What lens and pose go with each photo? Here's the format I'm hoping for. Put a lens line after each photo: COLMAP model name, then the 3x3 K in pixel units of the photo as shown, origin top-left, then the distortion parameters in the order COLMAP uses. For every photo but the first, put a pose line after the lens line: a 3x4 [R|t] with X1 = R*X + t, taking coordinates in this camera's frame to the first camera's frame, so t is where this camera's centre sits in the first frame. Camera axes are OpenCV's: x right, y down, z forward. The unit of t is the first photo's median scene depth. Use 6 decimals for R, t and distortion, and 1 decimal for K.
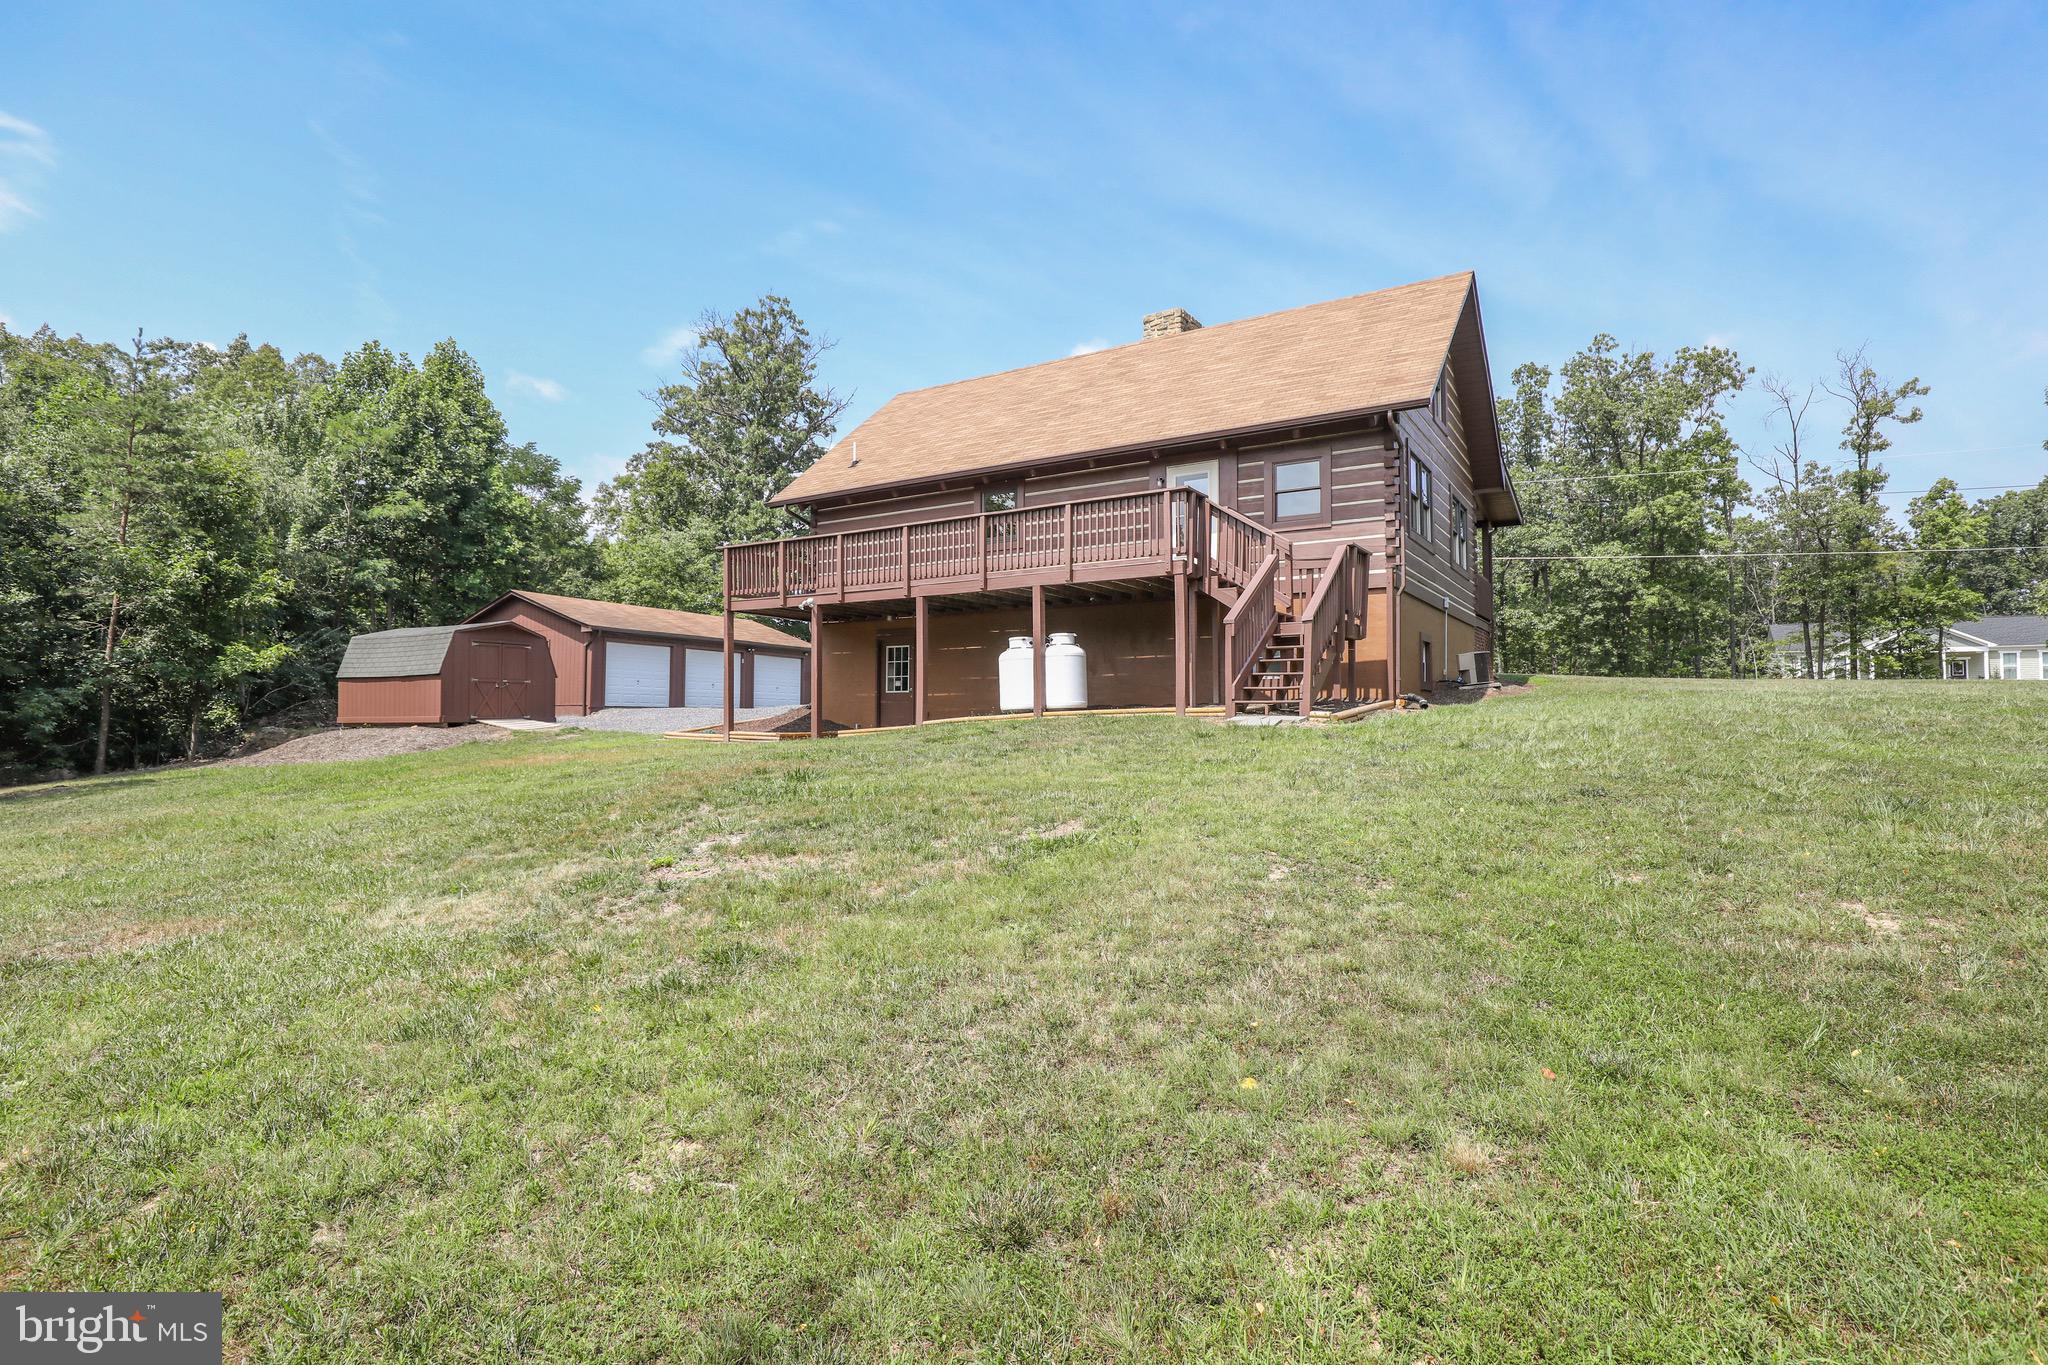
lens RADIAL K [[1031.8, 0, 1029.5], [0, 1031.8, 678.9], [0, 0, 1]] dist [0.000398, -0.000104]
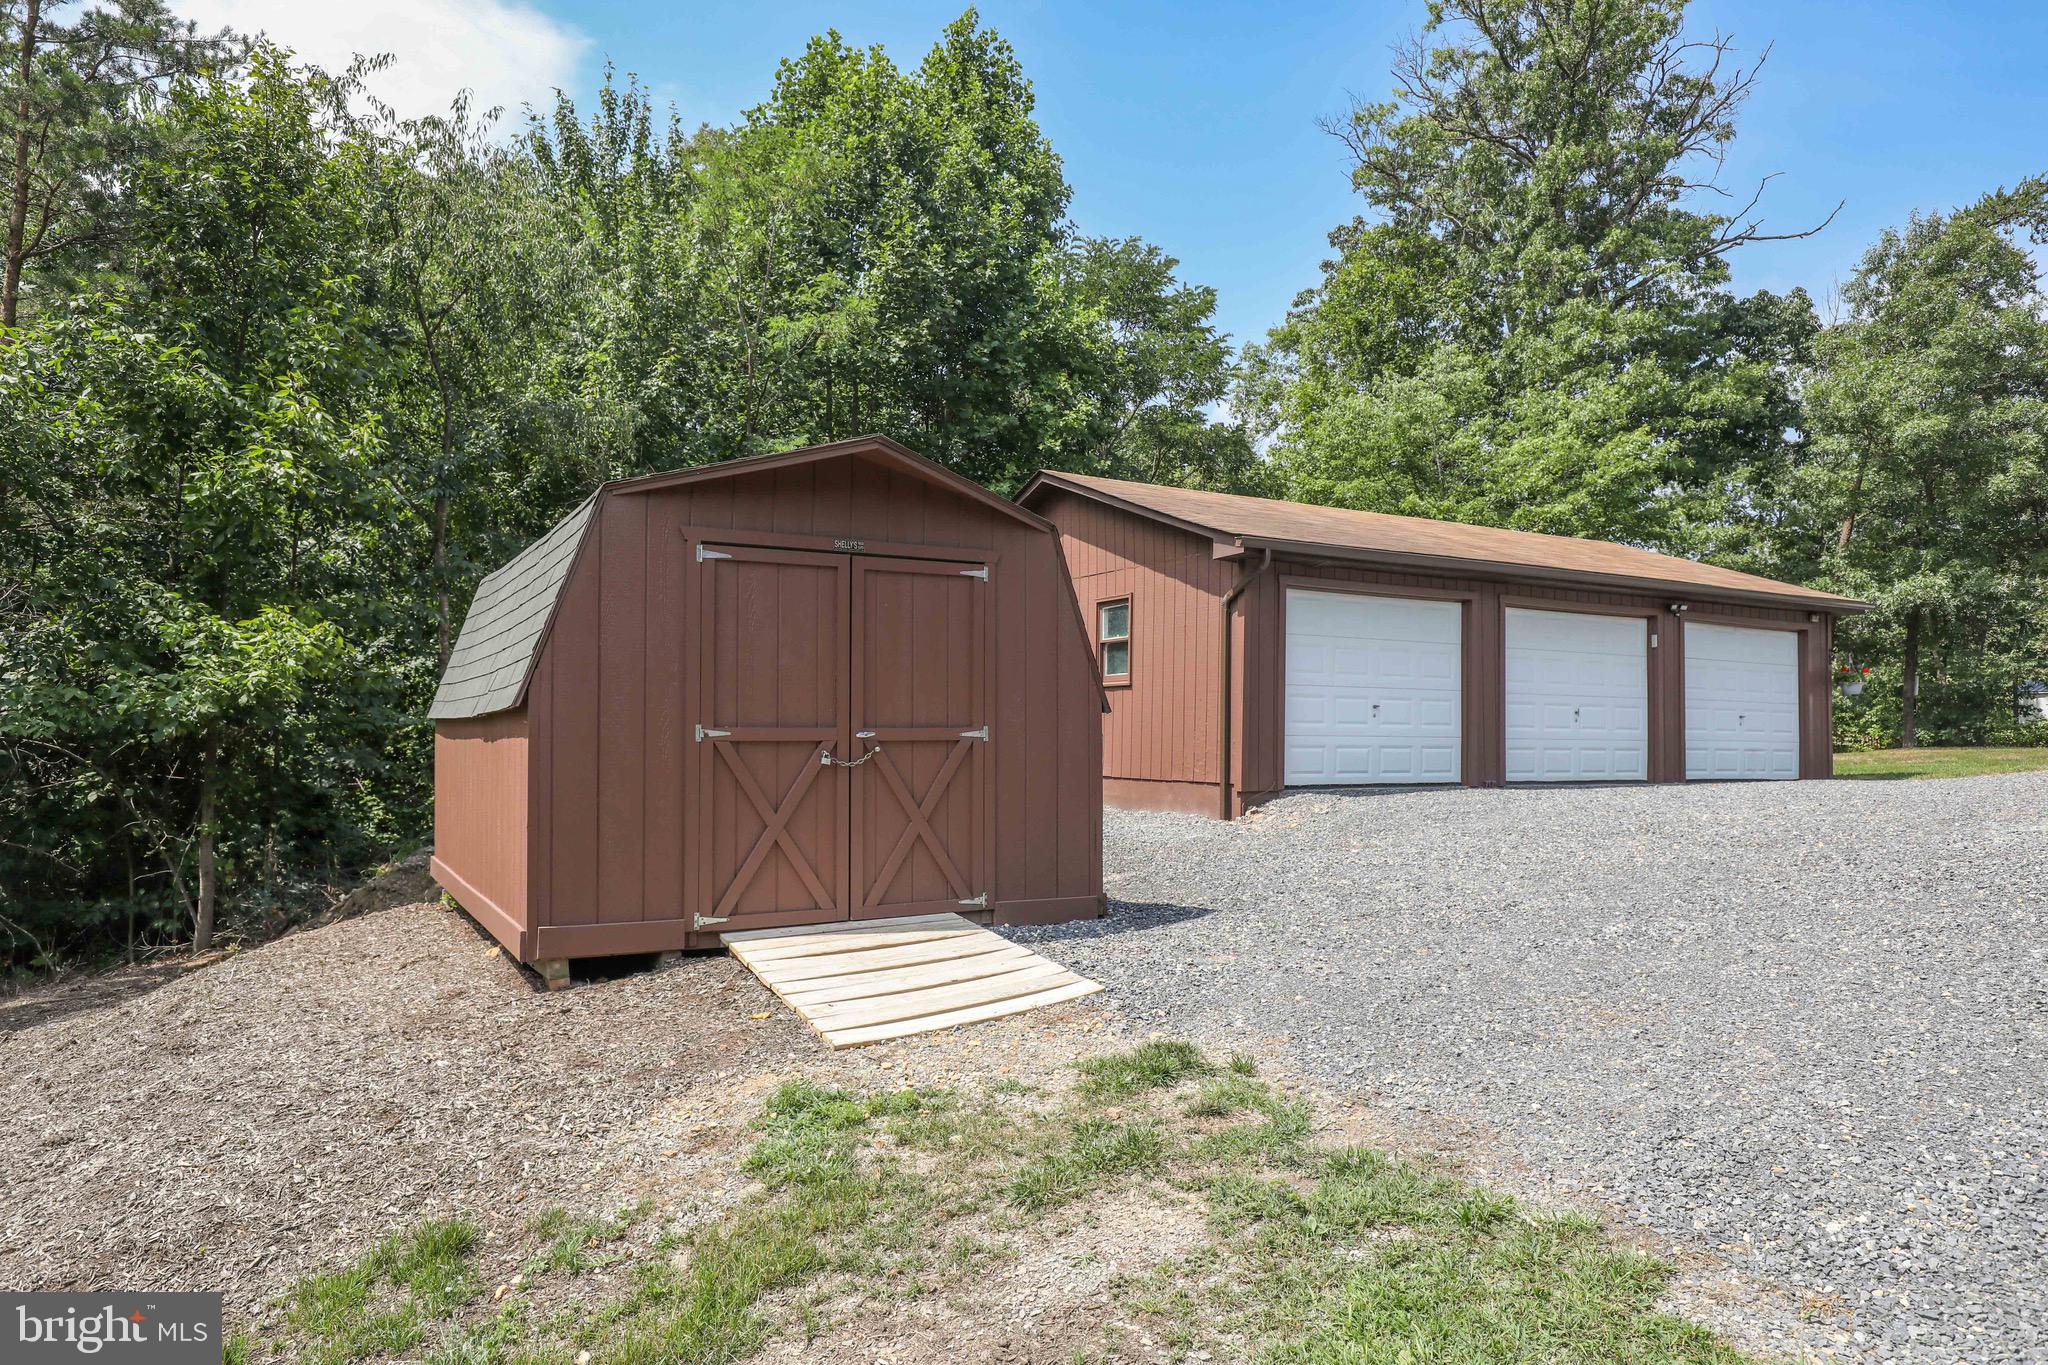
lens RADIAL K [[1356.3, 0, 1025.6], [0, 1356.3, 686.0], [0, 0, 1]] dist [-0.001496, -0.000136]
pose [[0.850820, -0.016957, -0.525184, -0.207987], [0.015746, 0.999853, -0.006773, -0.003143], [0.525221, -0.002507, 0.850962, 0.482256]]
